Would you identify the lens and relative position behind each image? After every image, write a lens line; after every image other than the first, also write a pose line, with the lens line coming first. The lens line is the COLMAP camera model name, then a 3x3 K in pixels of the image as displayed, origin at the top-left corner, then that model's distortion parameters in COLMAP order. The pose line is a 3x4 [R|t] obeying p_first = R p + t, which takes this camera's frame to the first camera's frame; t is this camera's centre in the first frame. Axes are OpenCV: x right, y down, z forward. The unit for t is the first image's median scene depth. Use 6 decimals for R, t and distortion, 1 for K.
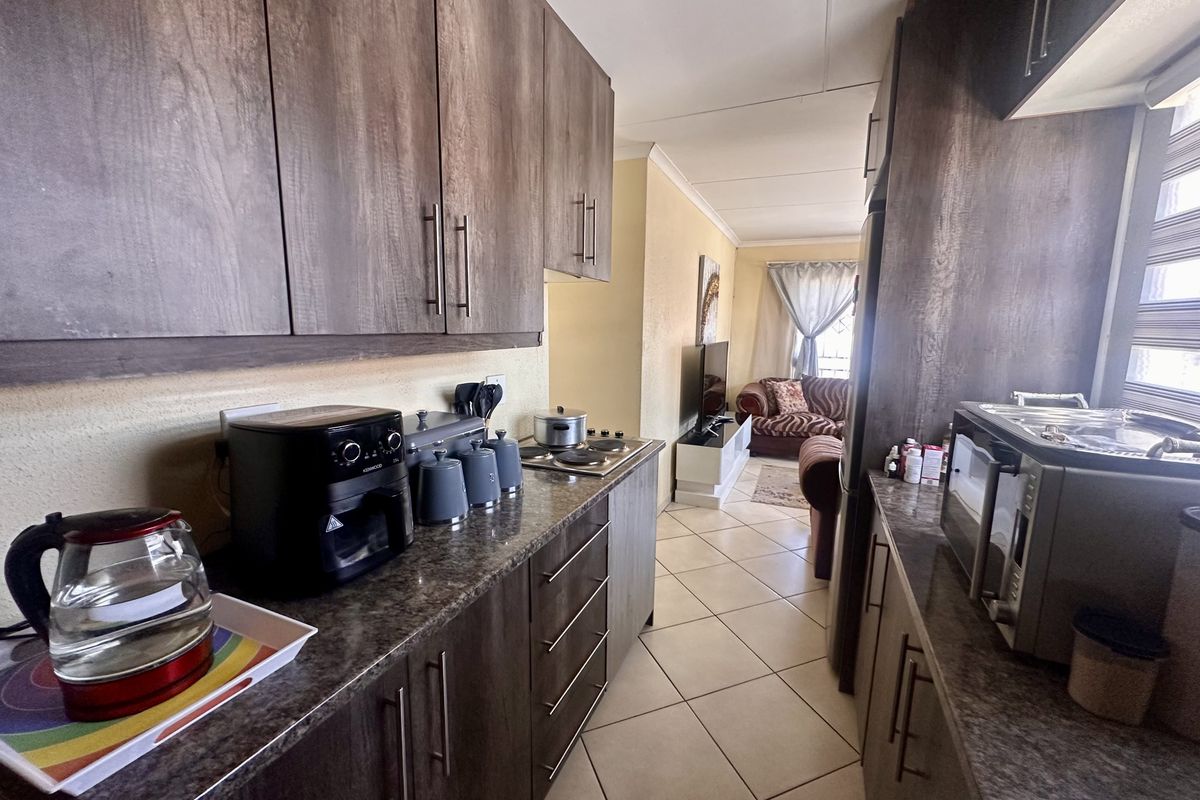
lens RADIAL K [[482.8, 0, 601.9], [0, 482.8, 397.5], [0, 0, 1]] dist [-0.006950, 0.000683]
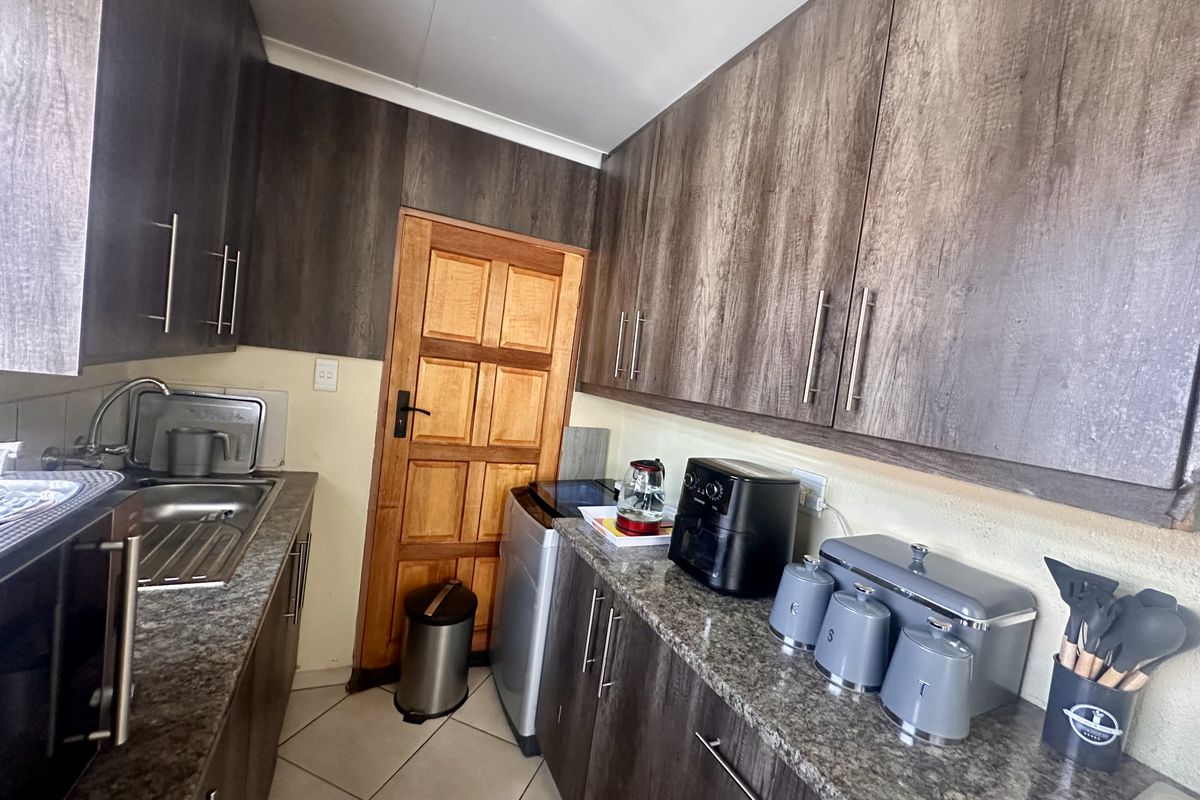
lens RADIAL K [[482.8, 0, 597.1], [0, 482.8, 401.7], [0, 0, 1]] dist [-0.006950, 0.000683]
pose [[-0.647900, -0.045140, -0.760386, 0.700942], [-0.243698, 0.958060, 0.150772, -0.236869], [0.721690, 0.282990, -0.631728, 1.420057]]
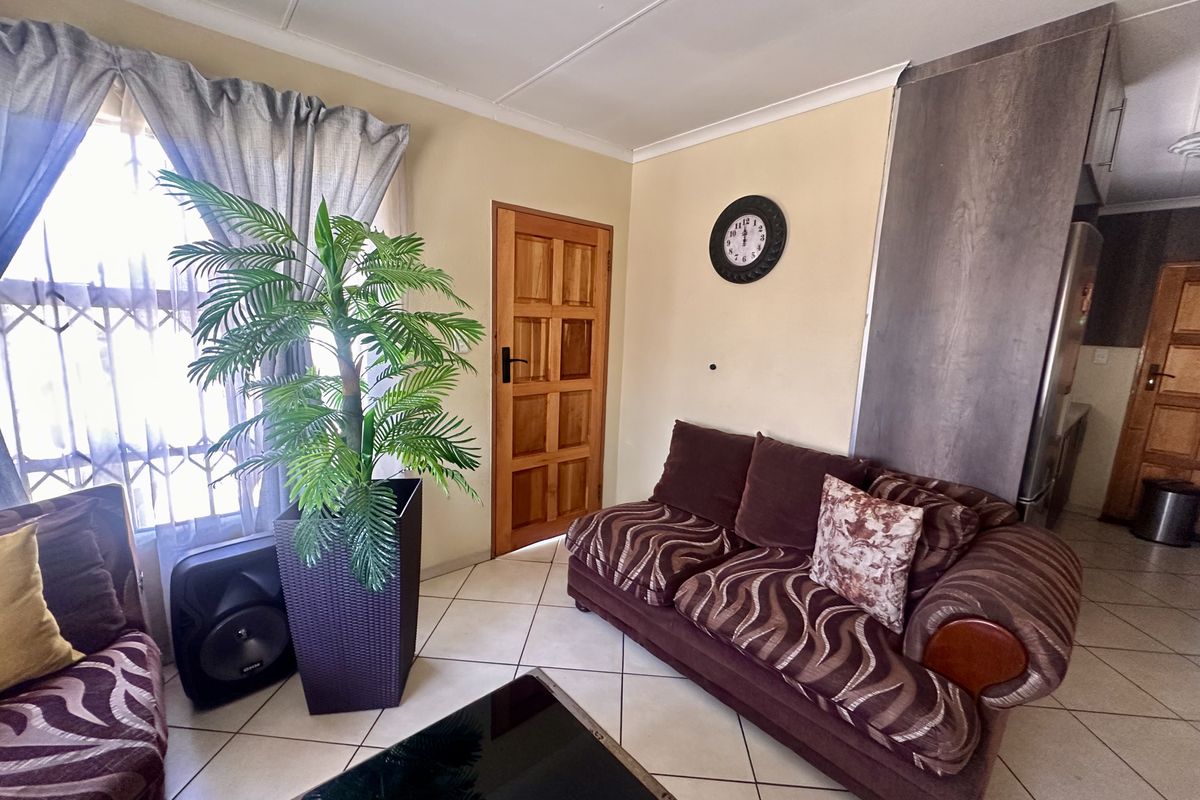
lens RADIAL K [[482.8, 0, 591.4], [0, 482.8, 403.3], [0, 0, 1]] dist [-0.006950, 0.000683]
pose [[-0.890849, -0.120285, 0.438086, 2.000498], [0.019937, 0.953032, 0.302214, -0.725242], [-0.453862, 0.277961, -0.846609, 5.005043]]
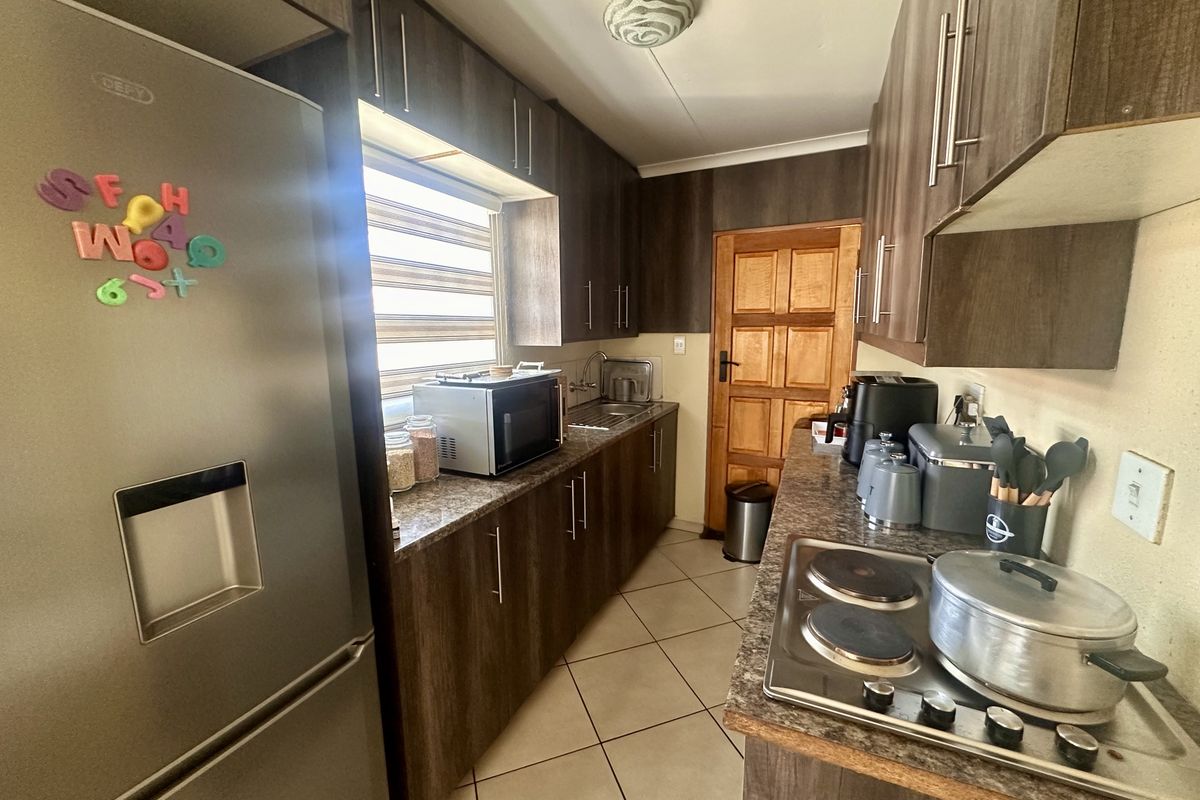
lens RADIAL K [[482.8, 0, 596.5], [0, 482.8, 402.9], [0, 0, 1]] dist [-0.006950, 0.000683]
pose [[-0.999794, -0.006073, 0.019347, 0.412201], [0.000181, 0.951377, 0.308028, -0.438821], [-0.020277, 0.307968, -0.951181, 2.765386]]
